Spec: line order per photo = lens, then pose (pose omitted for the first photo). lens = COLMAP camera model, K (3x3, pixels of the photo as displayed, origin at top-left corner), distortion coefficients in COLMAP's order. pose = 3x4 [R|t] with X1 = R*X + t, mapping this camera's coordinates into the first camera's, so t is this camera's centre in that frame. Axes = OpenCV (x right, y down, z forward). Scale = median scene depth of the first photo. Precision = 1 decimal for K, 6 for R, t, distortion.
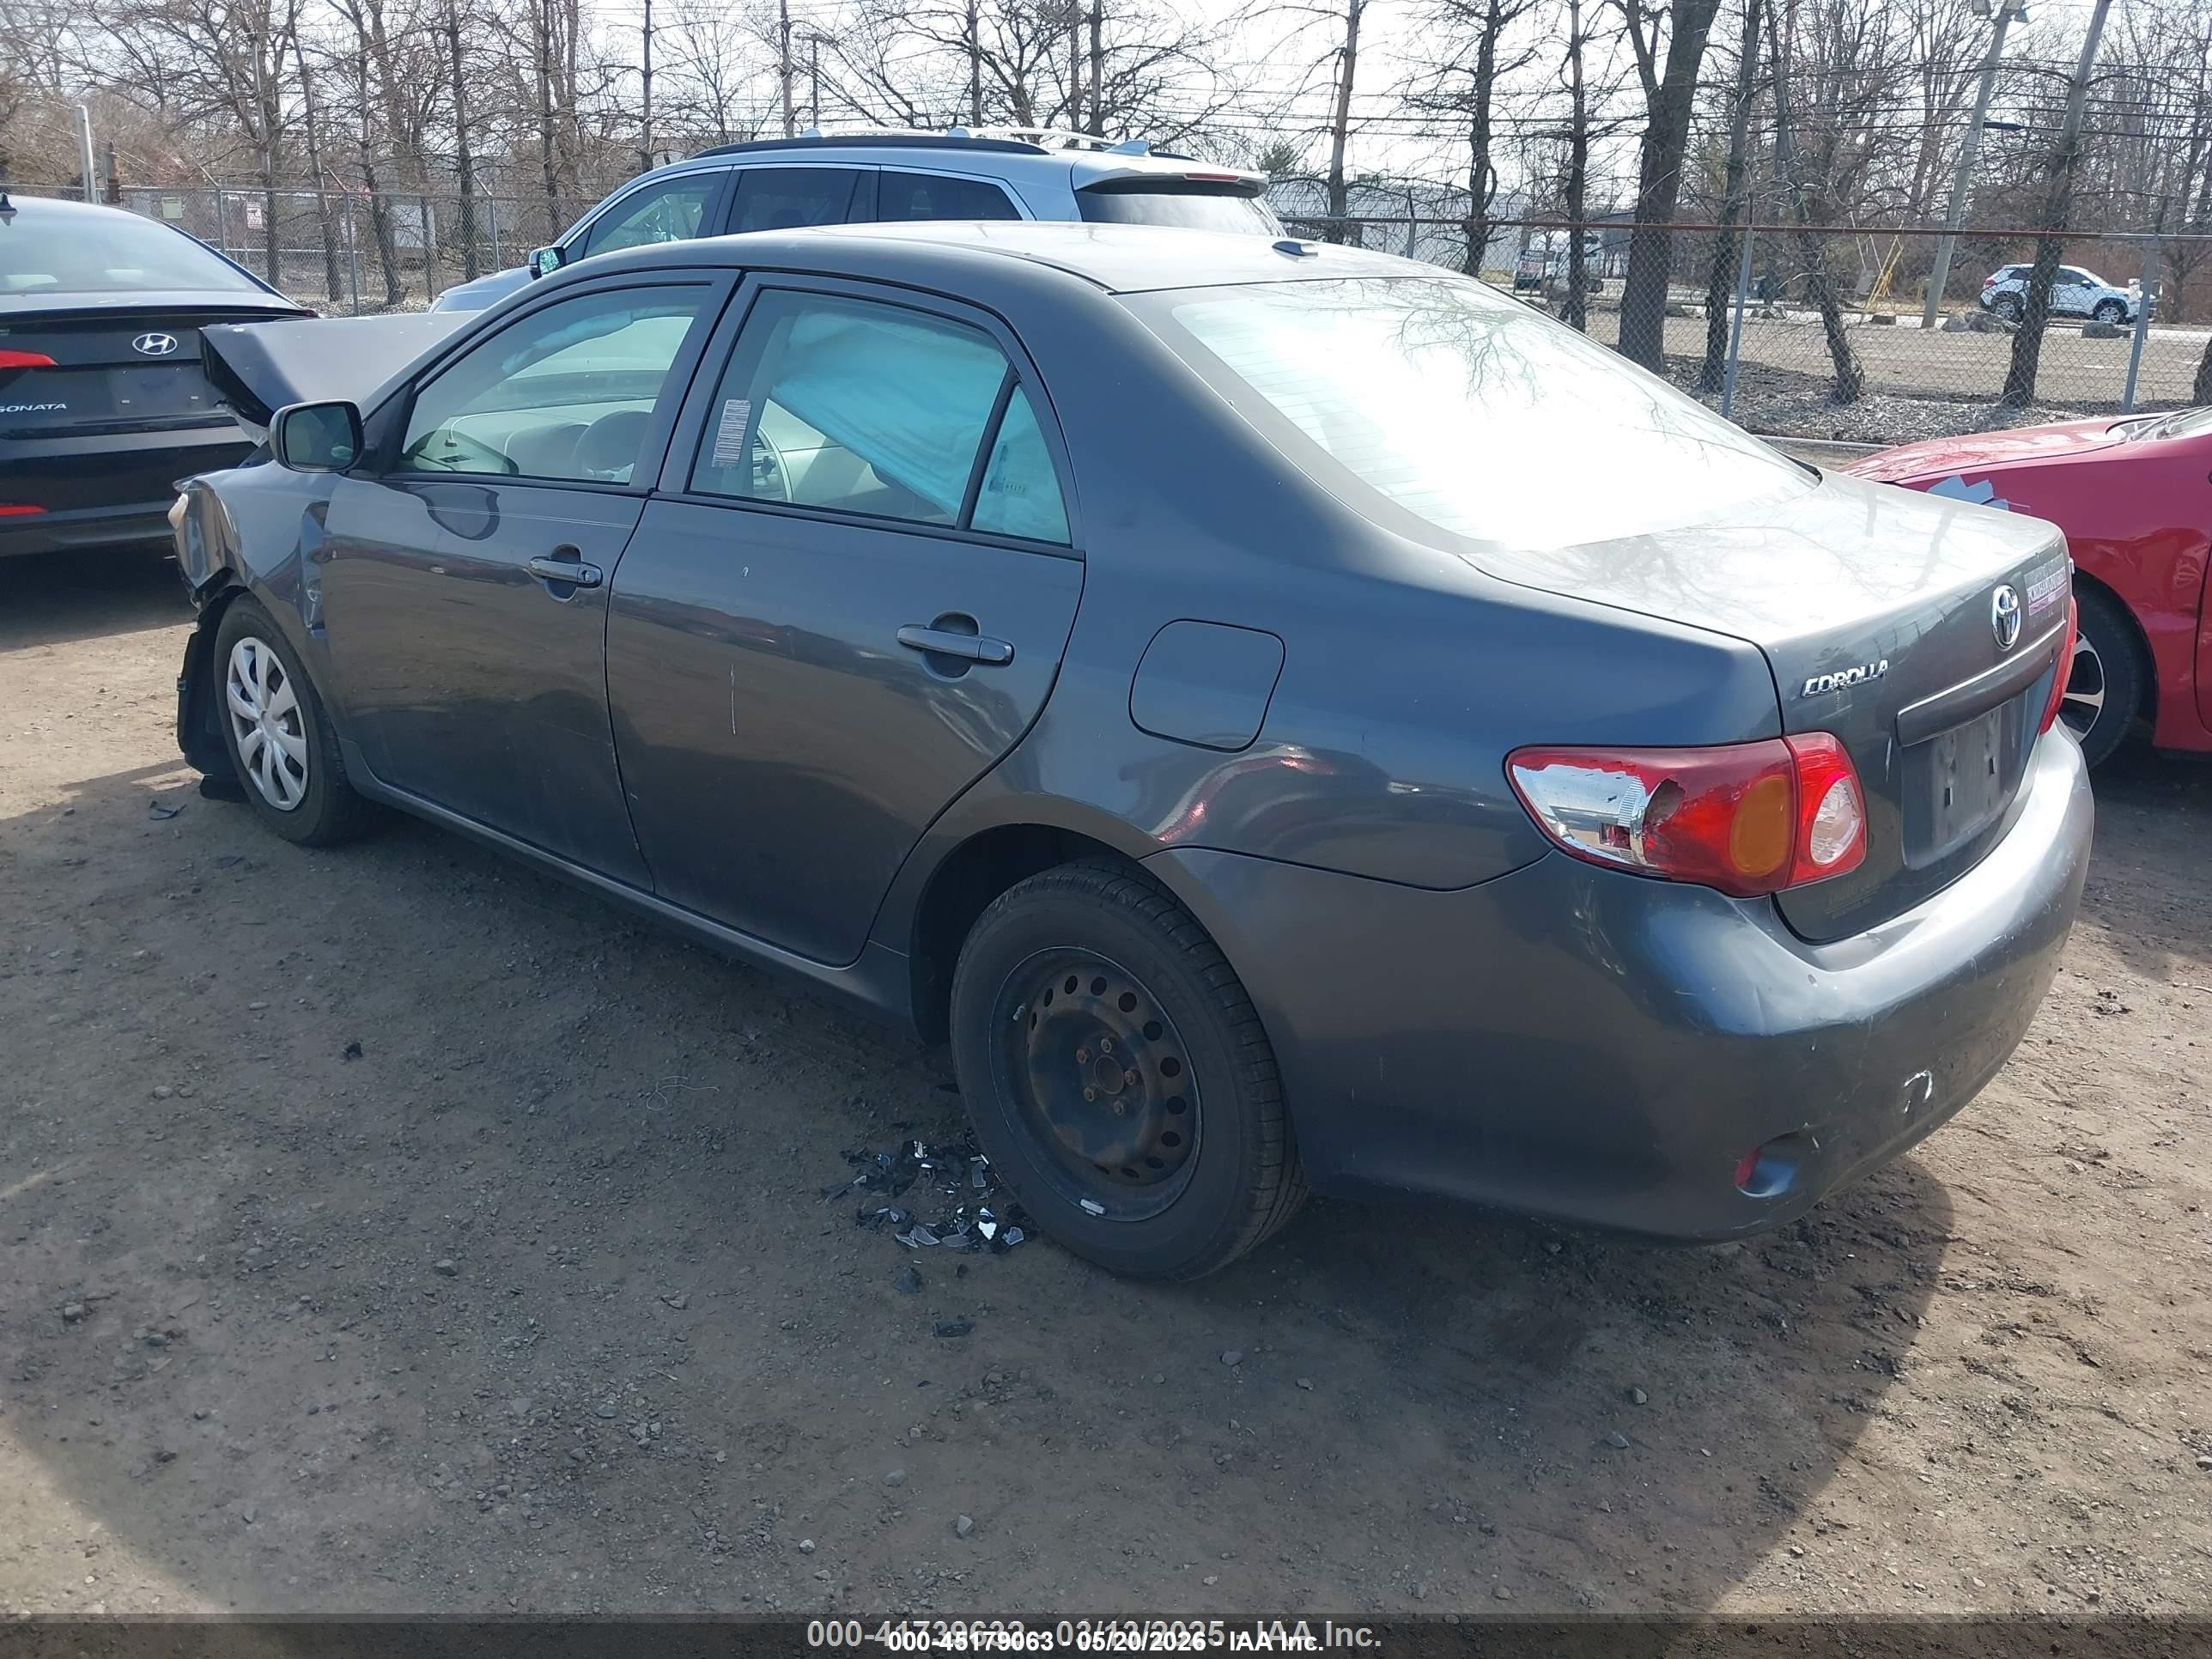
lens RADIAL K [[1768.4, 0, 1089.4], [0, 1768.4, 838.6], [0, 0, 1]] dist [-0.004797, 0.007358]
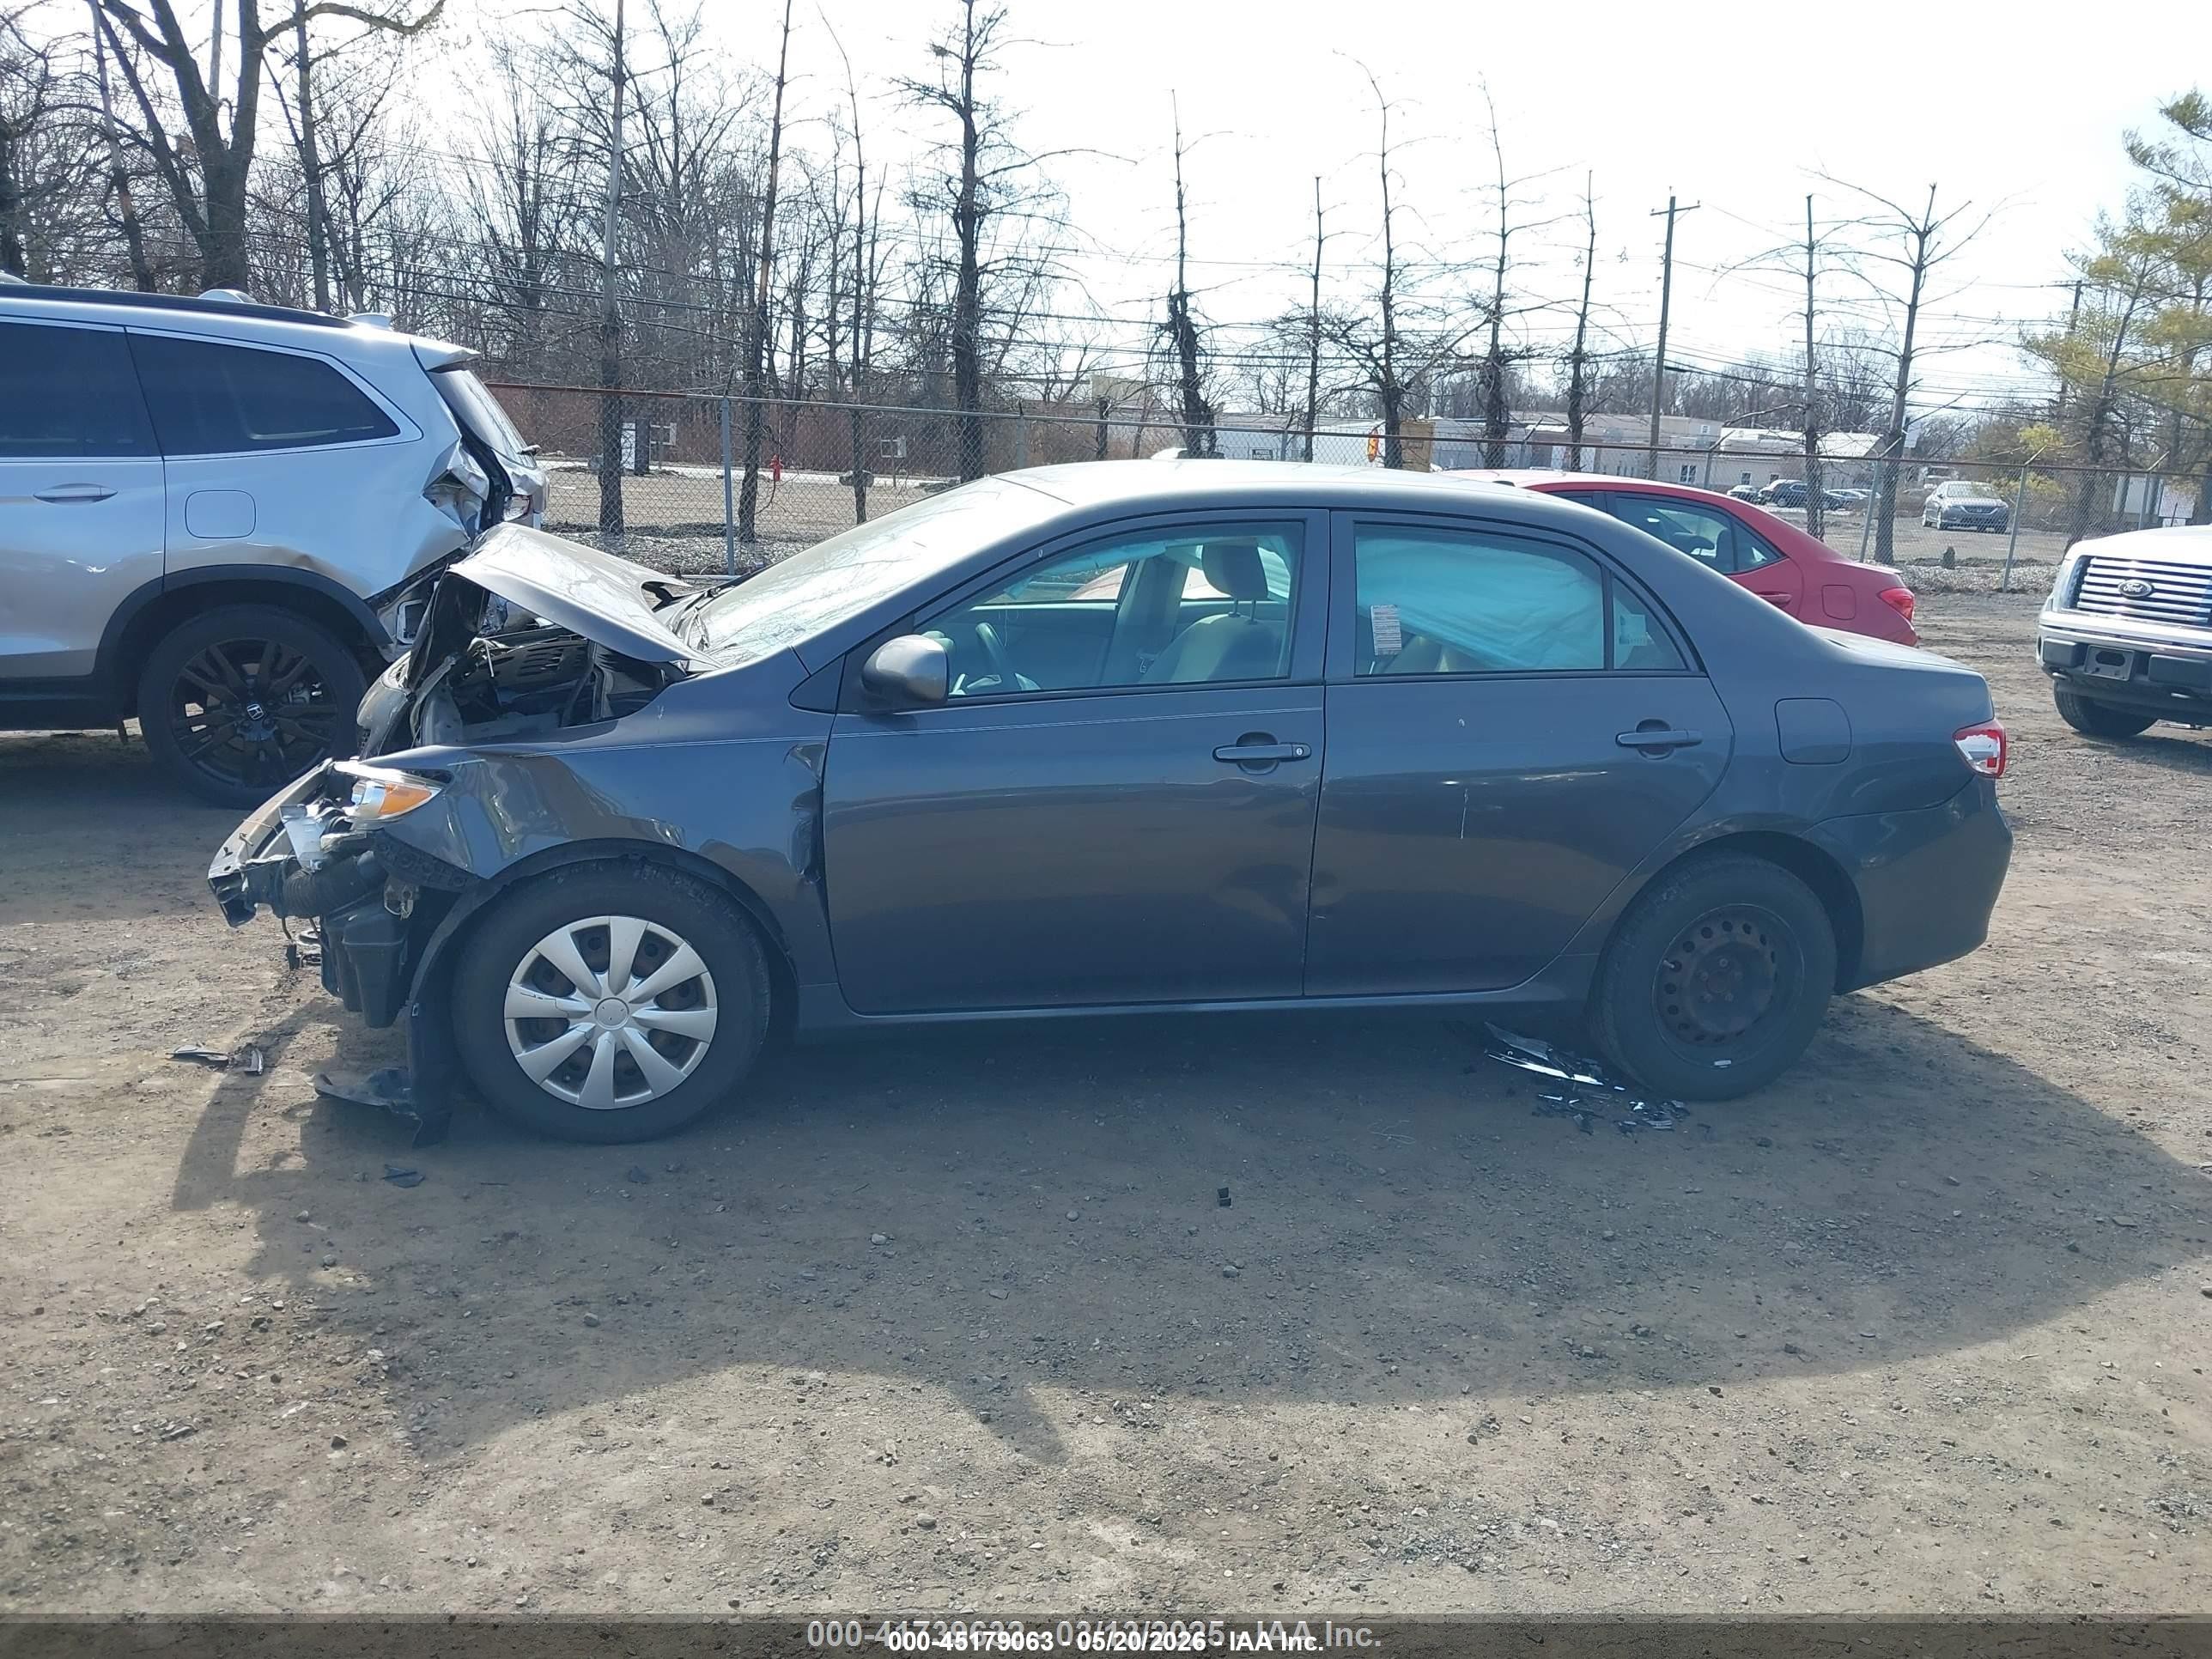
lens RADIAL K [[1768.4, 0, 1120.5], [0, 1768.4, 842.1], [0, 0, 1]] dist [-0.004797, 0.007358]
pose [[0.579607, -0.220844, 0.784400, -1.626600], [0.235723, 0.966863, 0.098036, -0.288389], [-0.780058, 0.128079, 0.612458, 0.402489]]
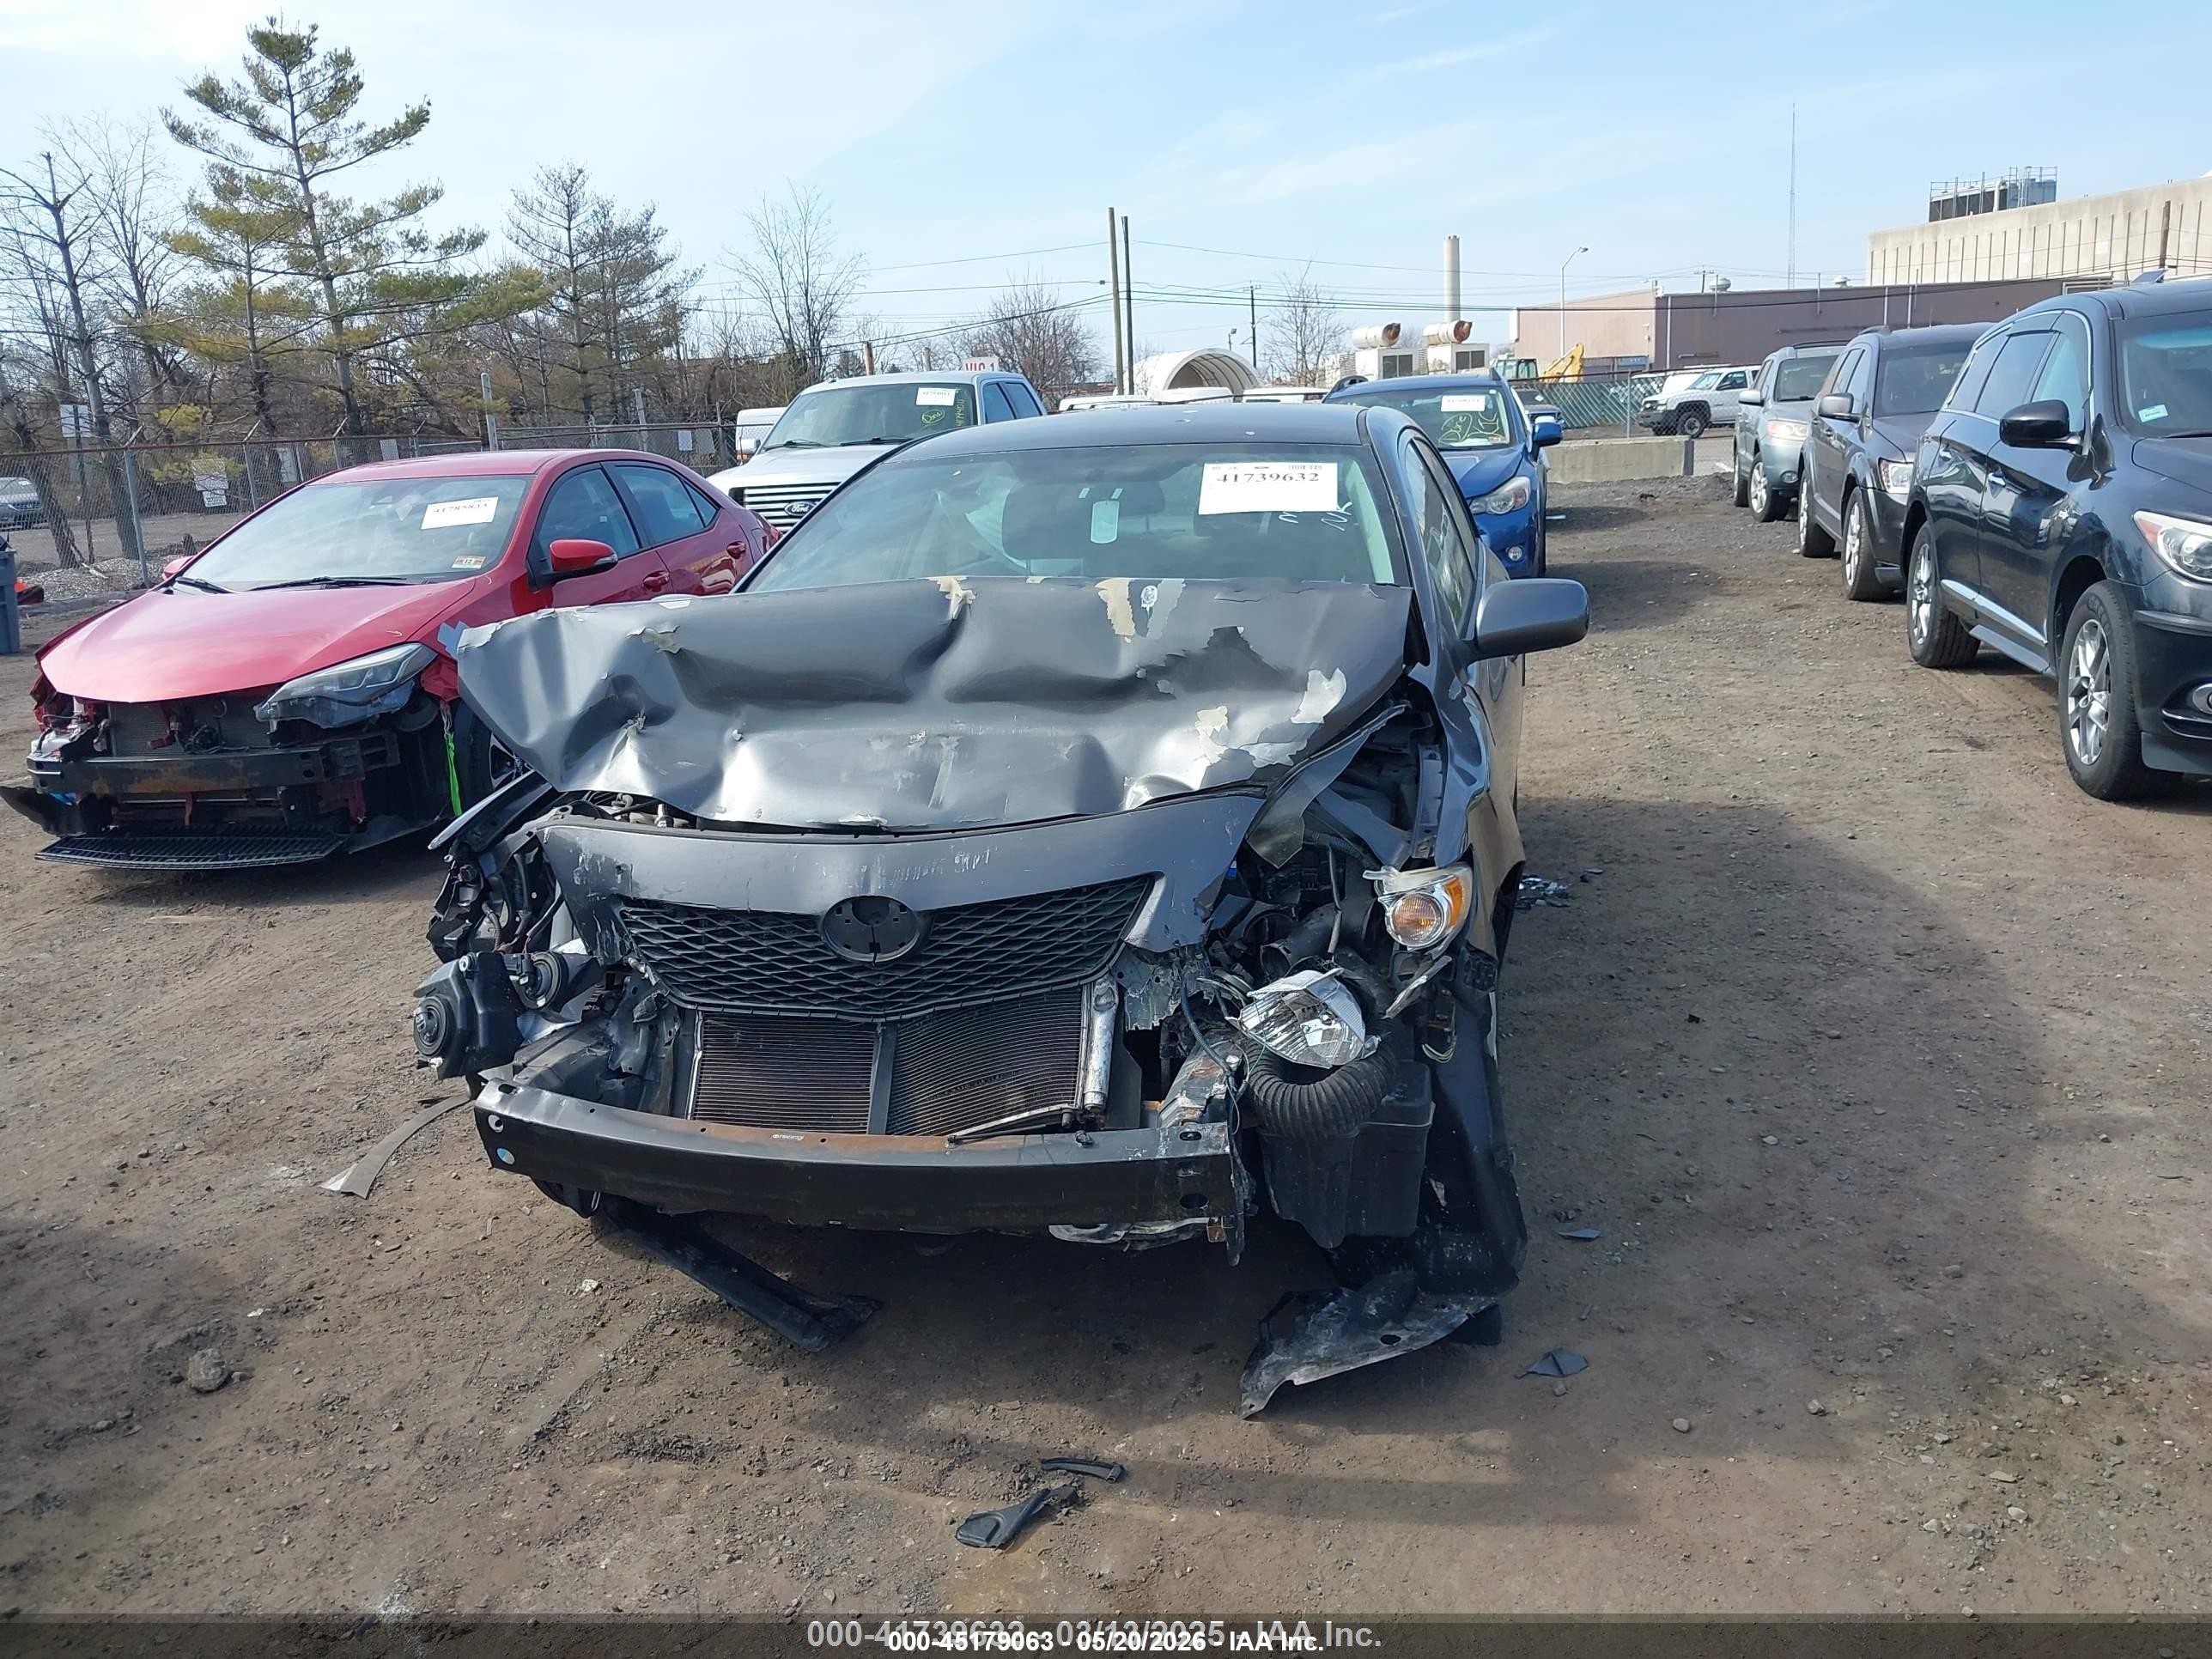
lens RADIAL K [[1768.4, 0, 1114.5], [0, 1768.4, 821.7], [0, 0, 1]] dist [-0.004797, 0.007358]
pose [[-0.458672, -0.241655, 0.855116, -1.632281], [0.293033, 0.867349, 0.402291, -0.820276], [-0.838899, 0.435097, -0.327015, 2.154136]]
